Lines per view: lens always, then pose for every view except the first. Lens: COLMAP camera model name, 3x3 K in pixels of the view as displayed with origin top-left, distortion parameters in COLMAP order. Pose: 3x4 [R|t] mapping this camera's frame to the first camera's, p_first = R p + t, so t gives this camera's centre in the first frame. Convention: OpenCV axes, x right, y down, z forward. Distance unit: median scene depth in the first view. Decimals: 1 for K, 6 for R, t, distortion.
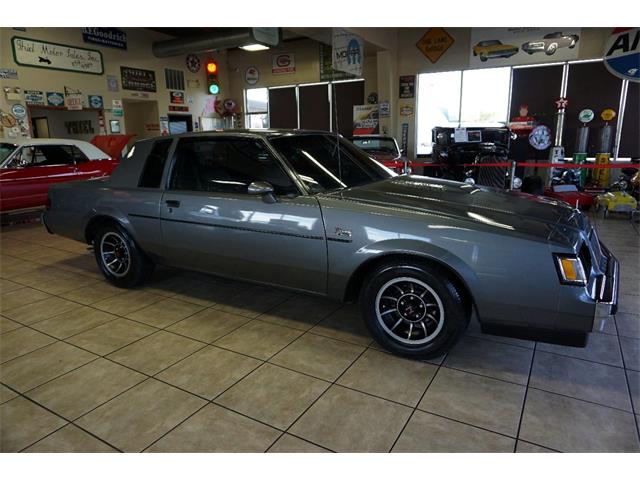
lens RADIAL K [[429.6, 0, 316.9], [0, 429.6, 238.1], [0, 0, 1]] dist [-0.048232, 0.037892]
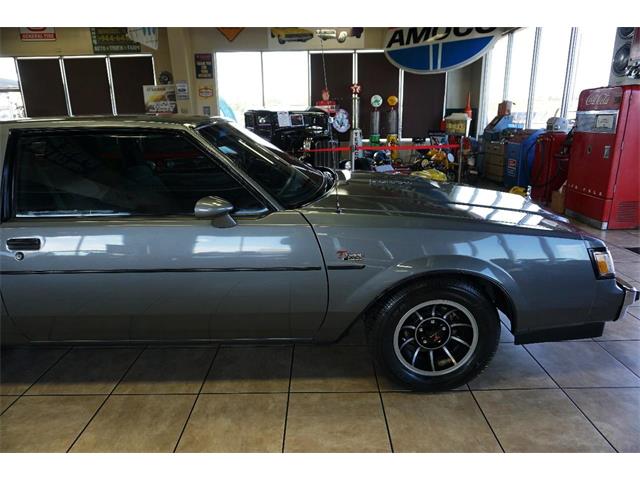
lens RADIAL K [[429.6, 0, 316.9], [0, 429.6, 238.1], [0, 0, 1]] dist [-0.048232, 0.037892]
pose [[0.860022, -0.136561, 0.491644, -0.097339], [0.118013, 0.990631, 0.068724, -0.028540], [-0.496423, -0.001084, 0.868080, 0.106233]]
